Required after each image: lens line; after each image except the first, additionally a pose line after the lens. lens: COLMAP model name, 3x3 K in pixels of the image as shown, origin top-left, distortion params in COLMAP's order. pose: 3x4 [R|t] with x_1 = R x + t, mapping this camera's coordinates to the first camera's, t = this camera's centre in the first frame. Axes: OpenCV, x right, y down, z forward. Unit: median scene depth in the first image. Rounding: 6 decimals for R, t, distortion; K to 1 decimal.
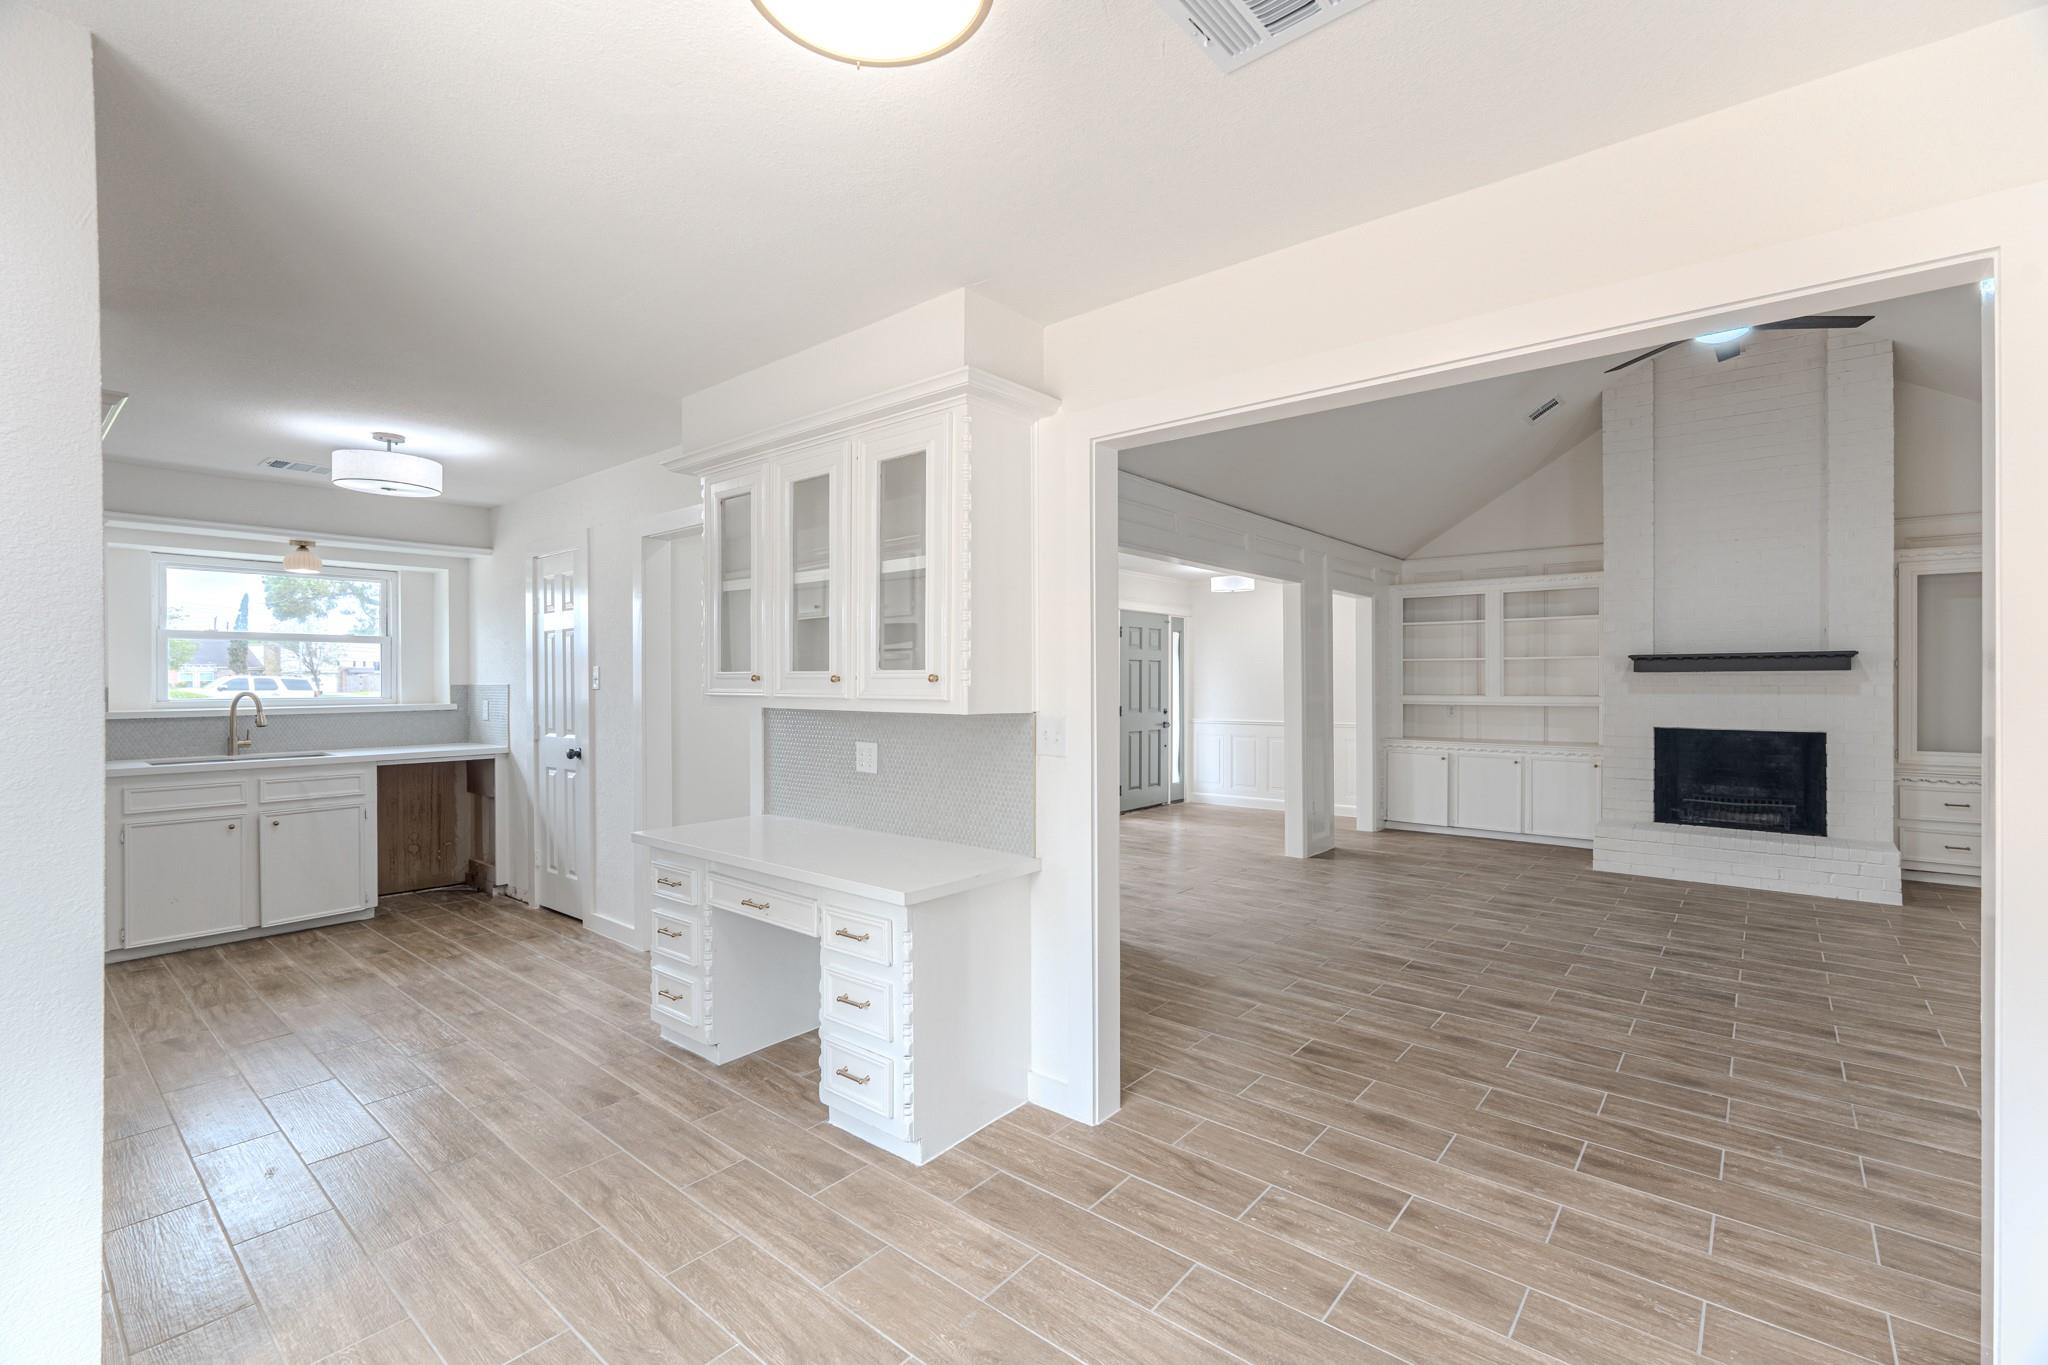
lens RADIAL K [[894.6, 0, 1030.6], [0, 894.6, 679.8], [0, 0, 1]] dist [-0.000747, 0.000007]
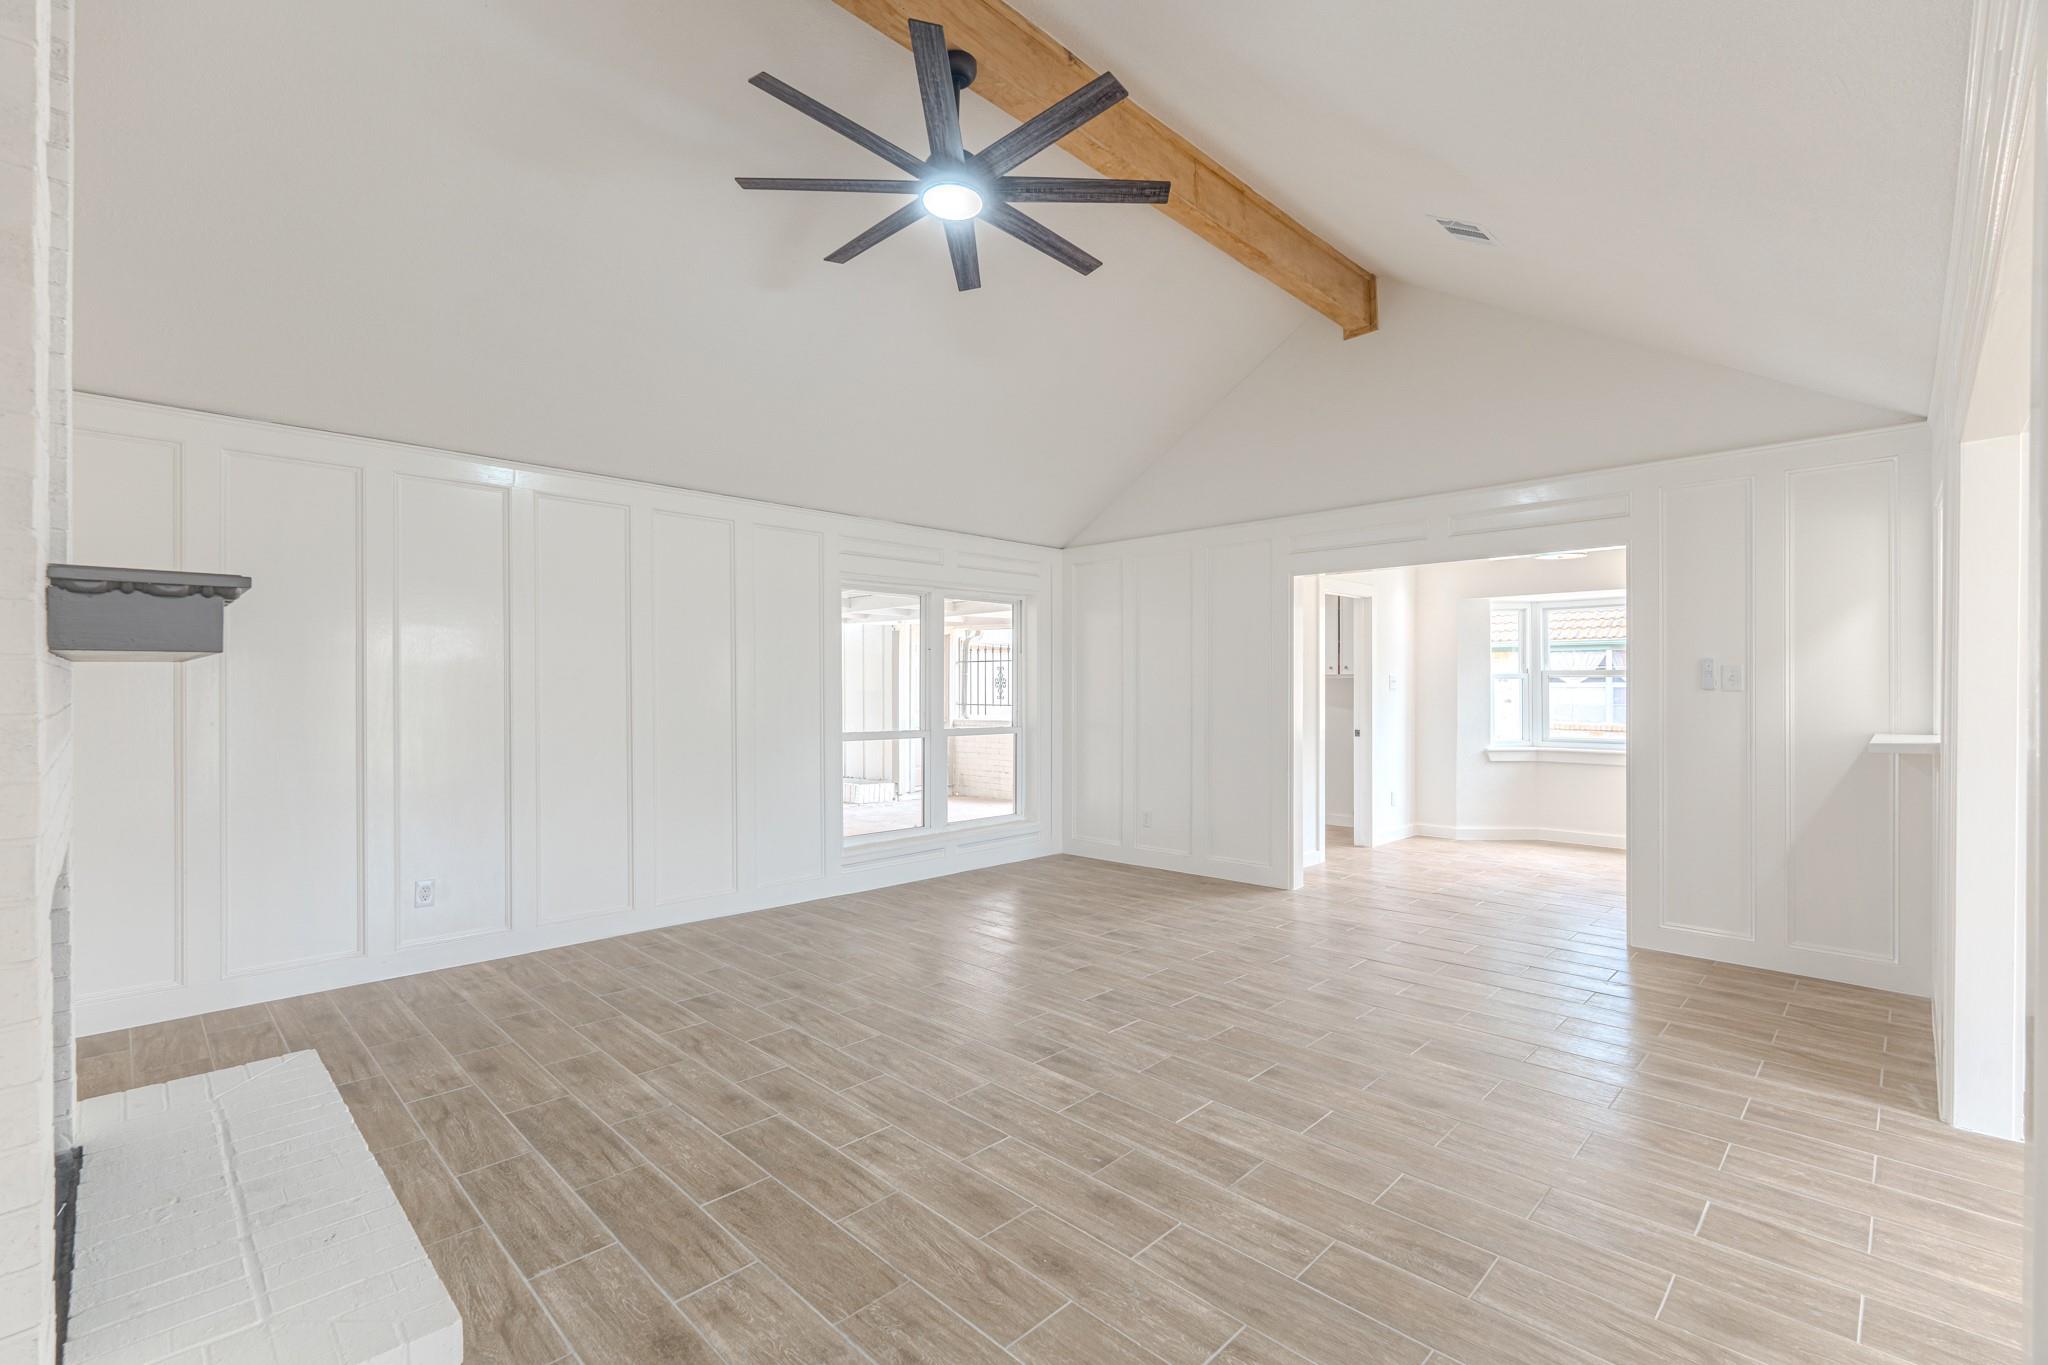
lens RADIAL K [[919.4, 0, 1015.4], [0, 919.4, 687.9], [0, 0, 1]] dist [-0.001594, -0.000314]
pose [[-0.995954, 0.000847, 0.089859, 0.549060], [0.001198, 0.999992, 0.003854, 0.000772], [-0.089855, 0.003946, -0.995947, 1.433870]]
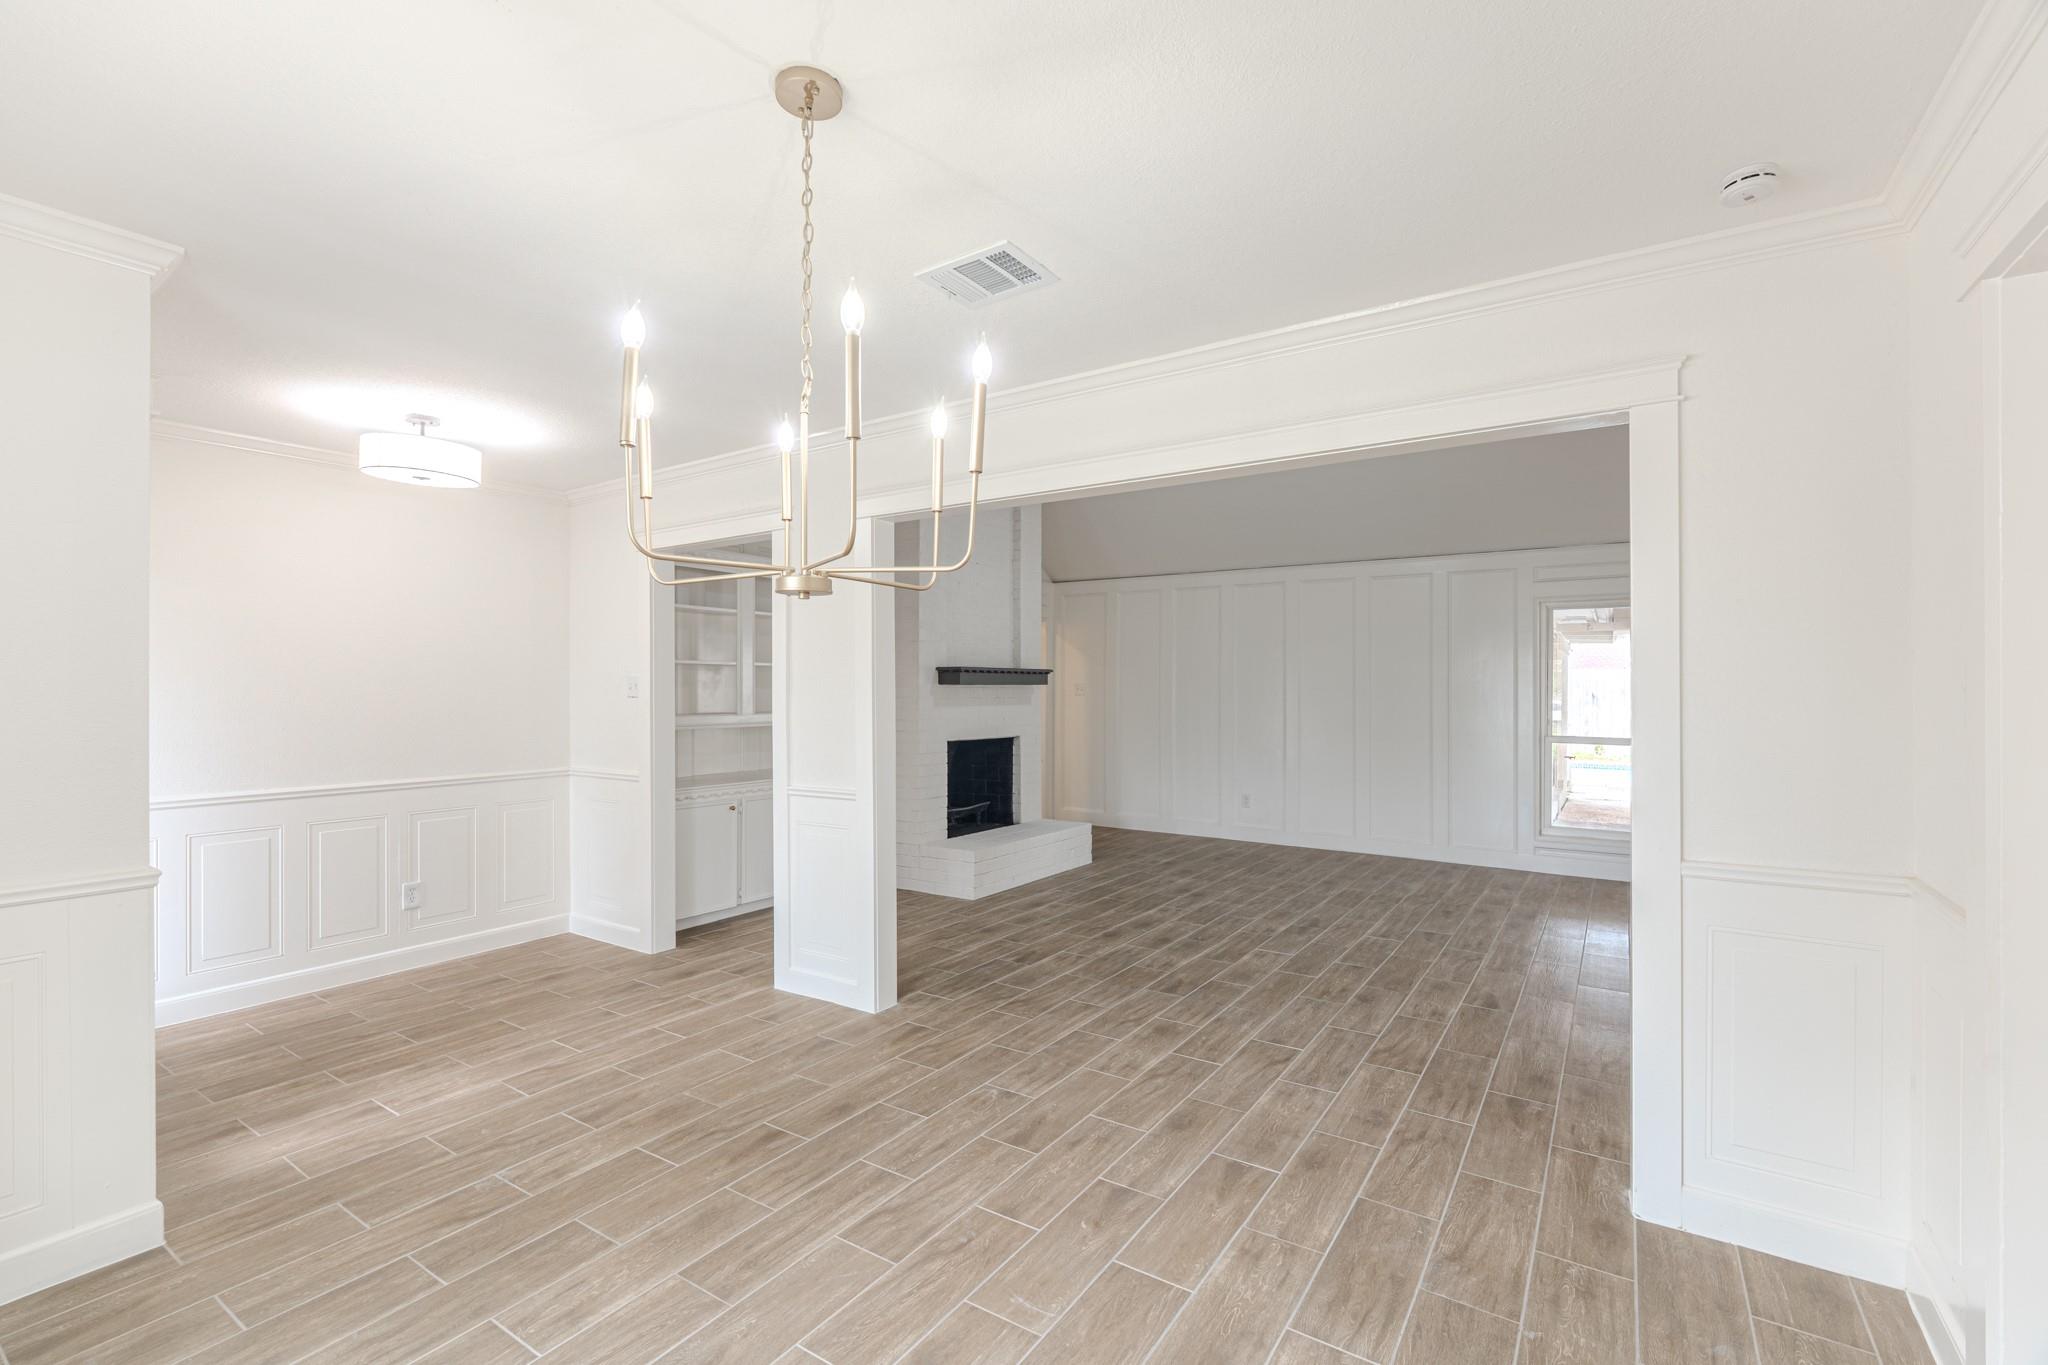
lens RADIAL K [[881.3, 0, 1007.2], [0, 881.3, 706.3], [0, 0, 1]] dist [-0.000779, 0.000065]
pose [[-0.092764, -0.015099, 0.995574, -0.341433], [-0.000999, 0.999886, 0.015071, -0.005207], [-0.995688, 0.000404, -0.092768, 1.235567]]
